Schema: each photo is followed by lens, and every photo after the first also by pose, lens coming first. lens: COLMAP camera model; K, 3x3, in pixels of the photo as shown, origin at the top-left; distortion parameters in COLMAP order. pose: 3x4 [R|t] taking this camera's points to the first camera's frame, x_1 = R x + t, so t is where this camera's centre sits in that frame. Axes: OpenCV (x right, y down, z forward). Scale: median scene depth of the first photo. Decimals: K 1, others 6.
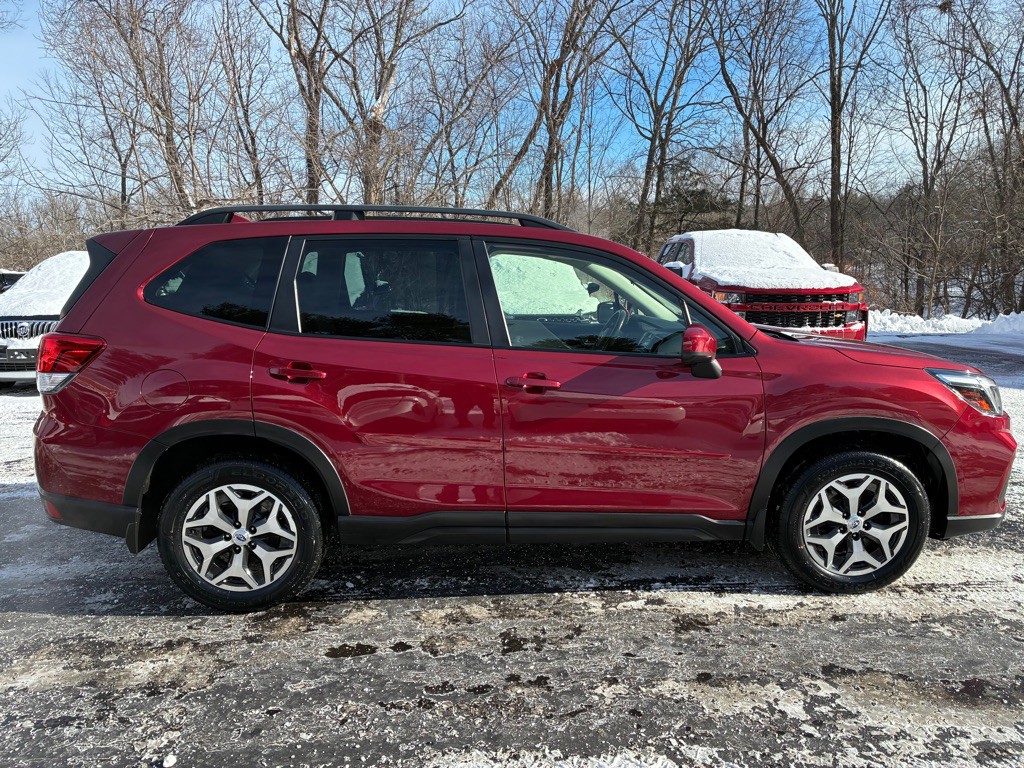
lens RADIAL K [[774.9, 0, 512.3], [0, 774.9, 380.8], [0, 0, 1]] dist [0.030800, -0.004253]
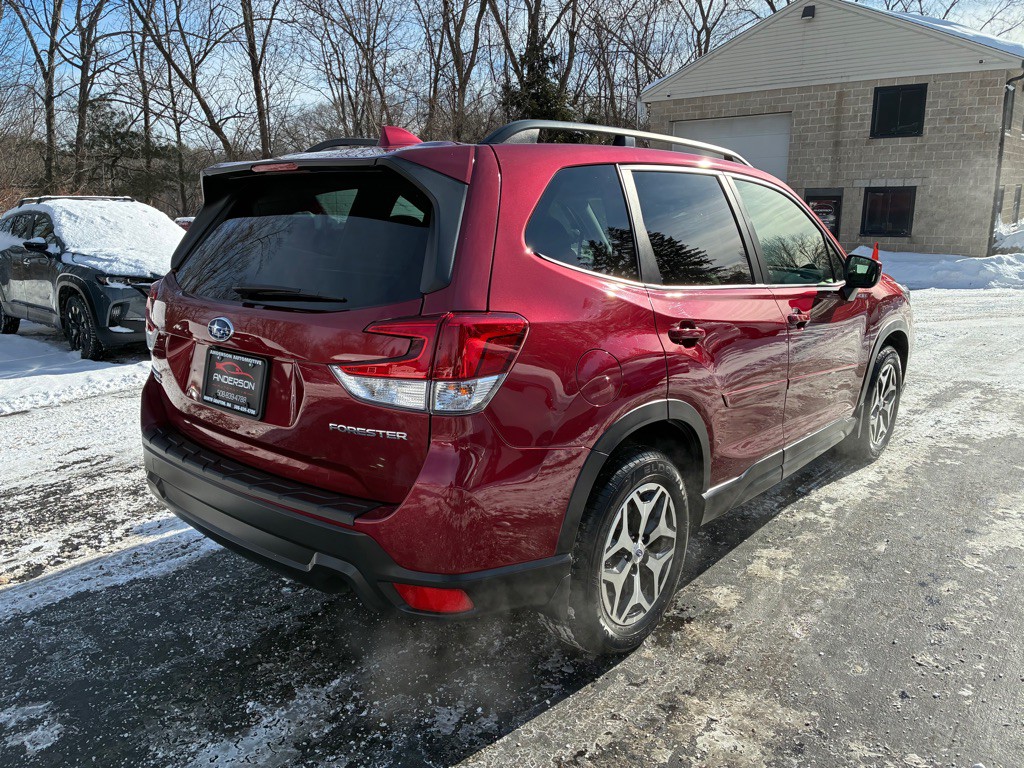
lens RADIAL K [[767.8, 0, 498.9], [0, 767.8, 385.5], [0, 0, 1]] dist [0.080906, -0.103896]
pose [[0.704819, -0.158330, 0.691492, -0.966616], [0.115777, 0.987379, 0.108070, -0.065793], [-0.699876, 0.003889, 0.714254, 0.547173]]
